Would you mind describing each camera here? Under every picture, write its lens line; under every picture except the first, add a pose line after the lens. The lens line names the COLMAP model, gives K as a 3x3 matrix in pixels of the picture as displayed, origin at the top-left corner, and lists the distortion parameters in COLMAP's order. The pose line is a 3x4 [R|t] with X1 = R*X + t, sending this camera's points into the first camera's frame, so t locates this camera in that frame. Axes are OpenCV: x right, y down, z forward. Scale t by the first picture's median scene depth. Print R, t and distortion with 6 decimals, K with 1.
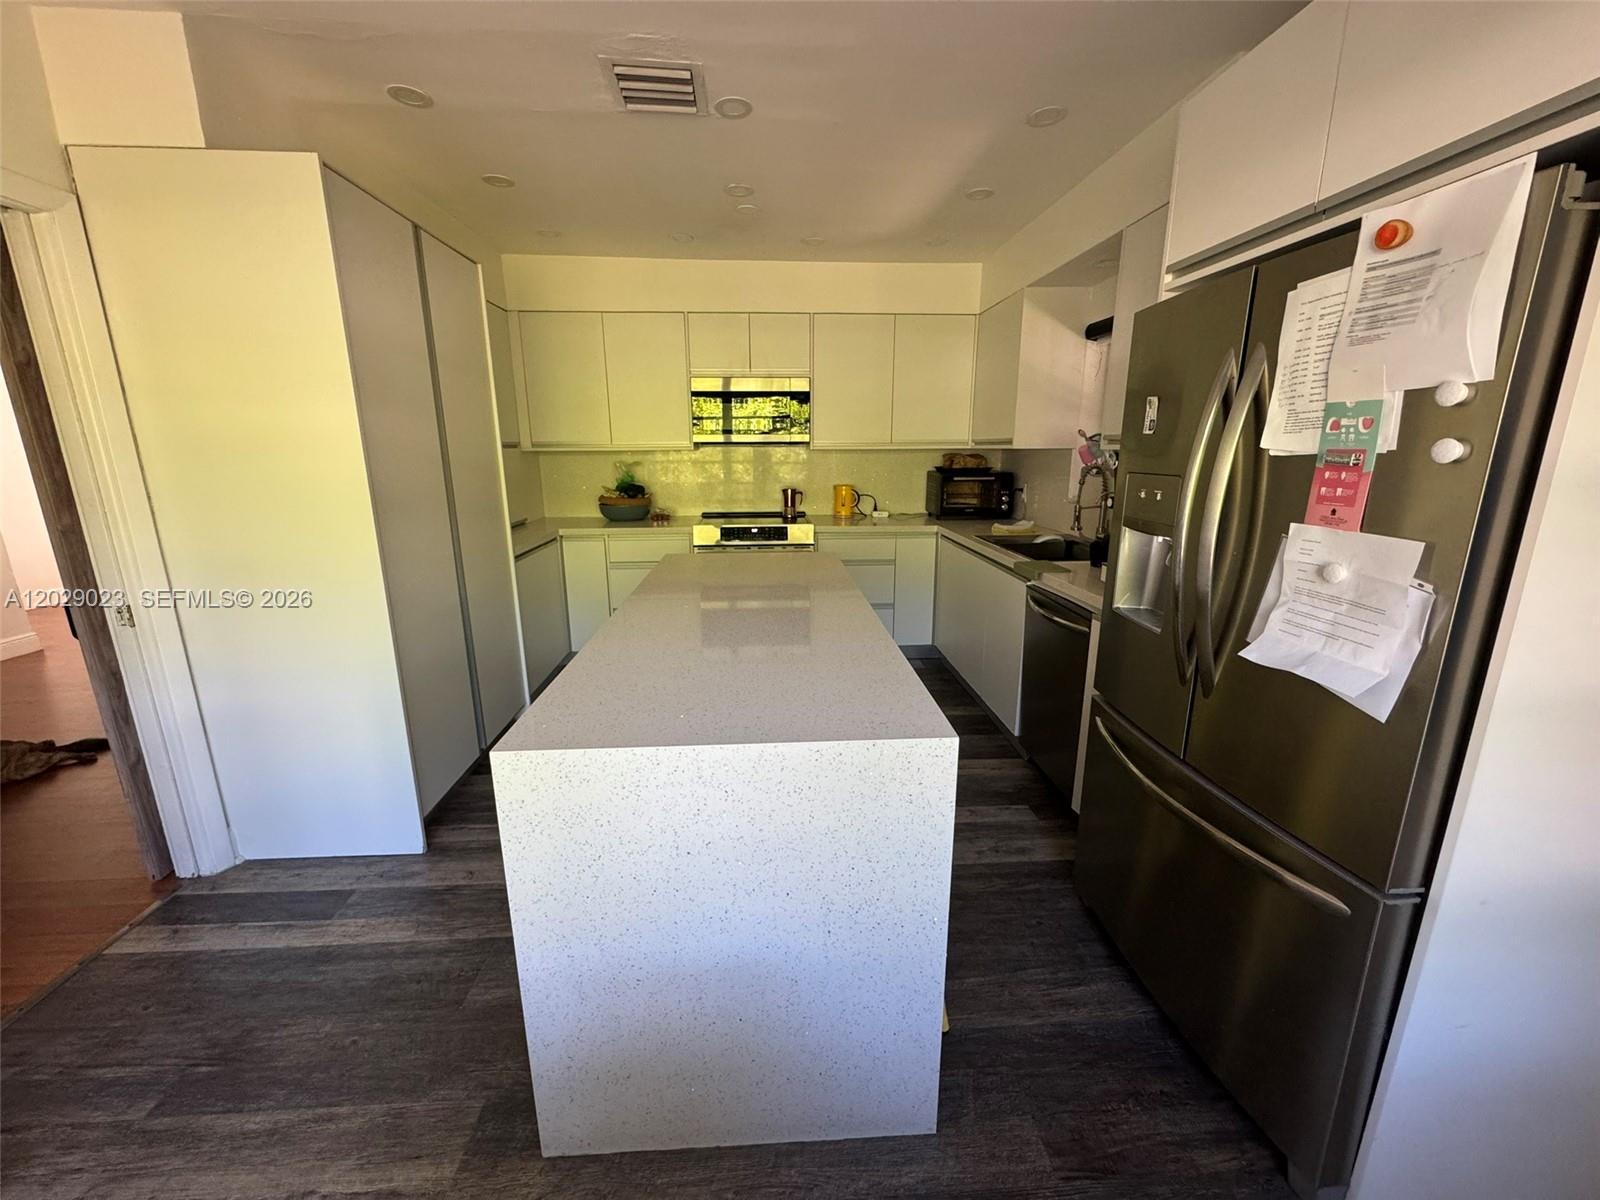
lens RADIAL K [[639.7, 0, 798.4], [0, 639.7, 597.4], [0, 0, 1]] dist [-0.000472, -0.000252]
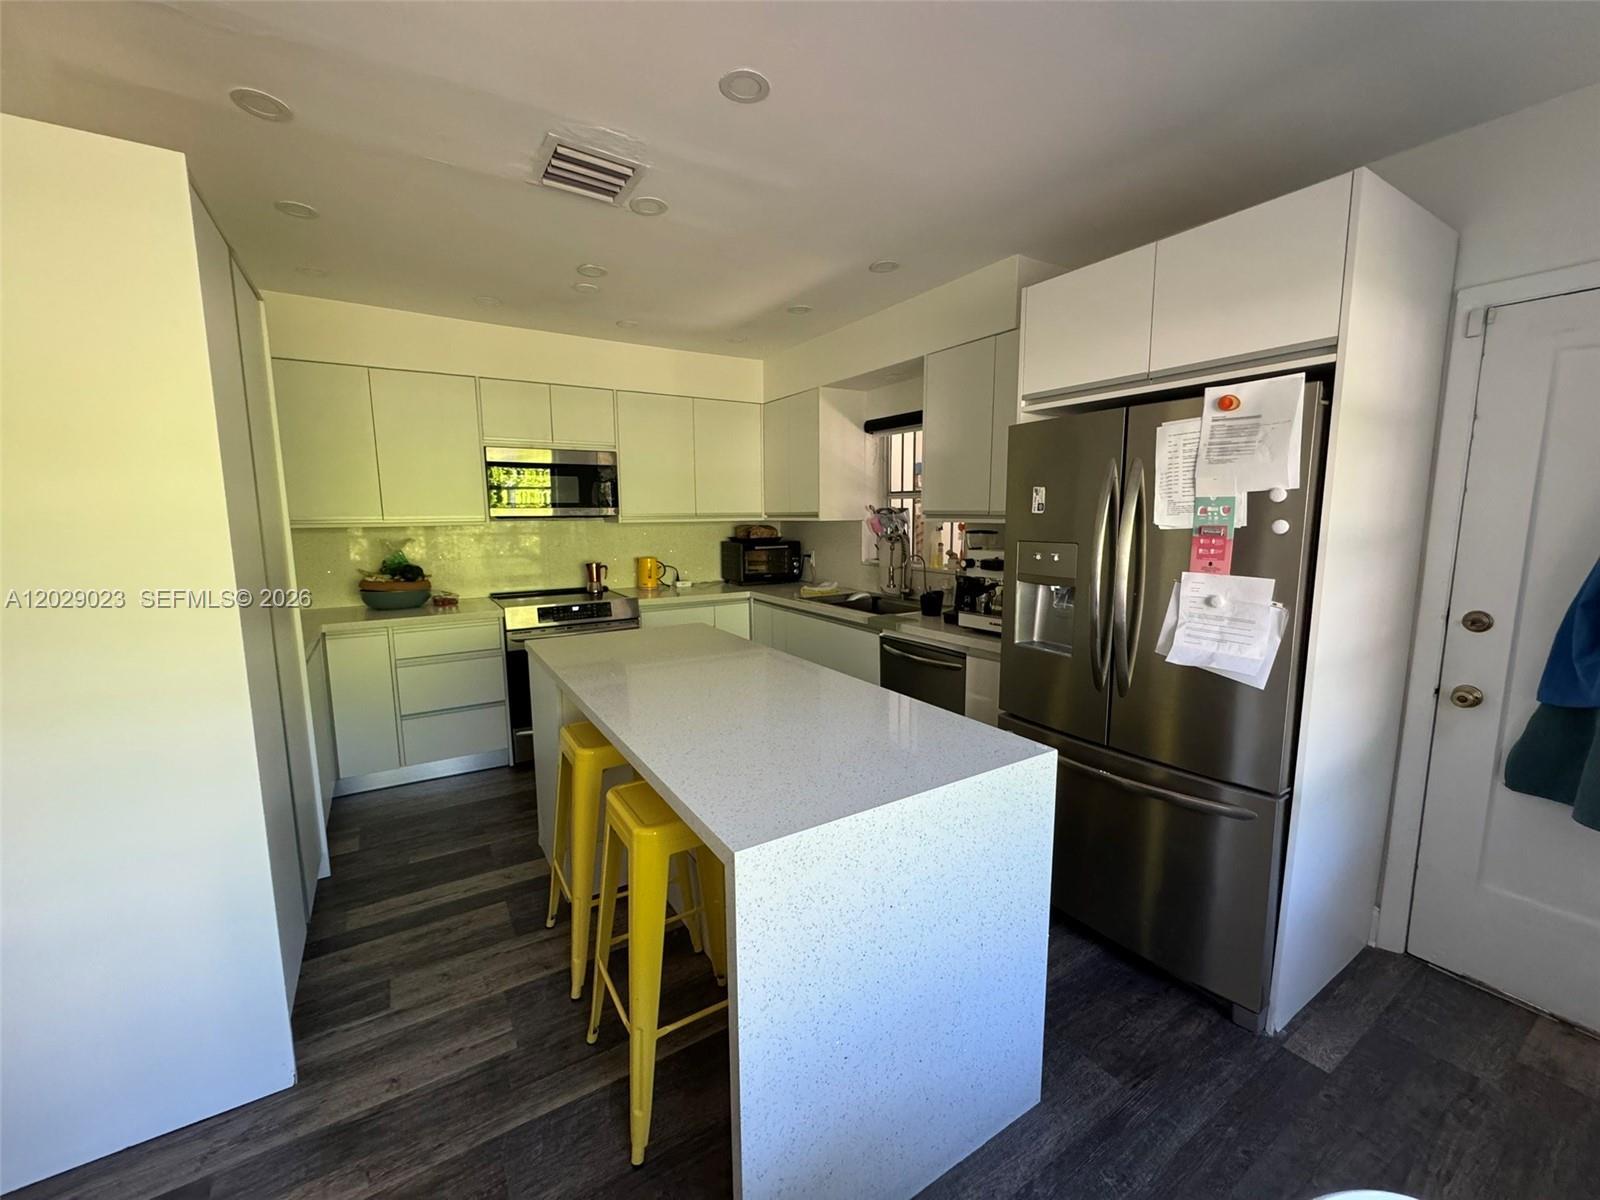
lens RADIAL K [[639.7, 0, 799.2], [0, 639.7, 597.1], [0, 0, 1]] dist [-0.000472, -0.000252]
pose [[0.876280, -0.065845, 0.477282, -0.441039], [0.115153, 0.990530, -0.074767, -0.026288], [-0.467839, 0.120477, 0.875564, 0.046567]]
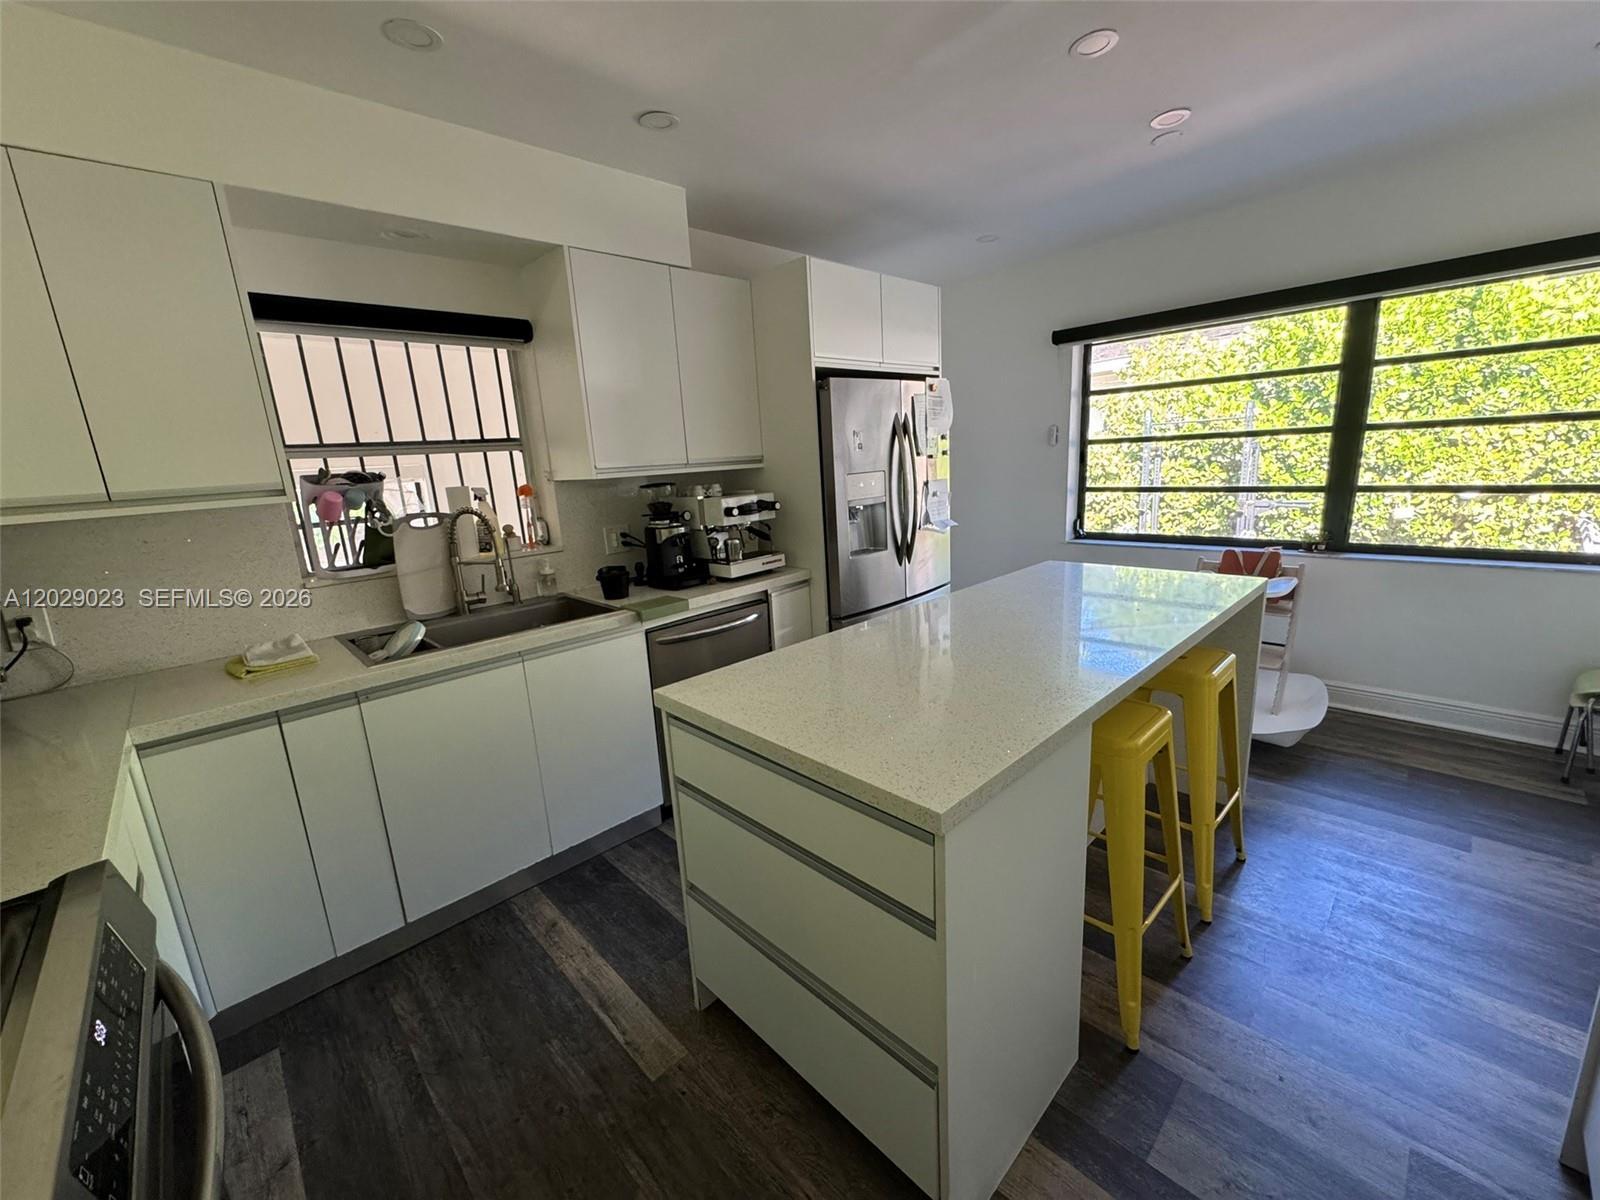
lens RADIAL K [[639.7, 0, 792.8], [0, 639.7, 597.2], [0, 0, 1]] dist [-0.000472, -0.000252]
pose [[-0.639289, -0.131744, 0.757597, -0.573345], [0.235121, 0.904541, 0.355702, -0.438211], [-0.732139, 0.405523, -0.547288, 1.762393]]
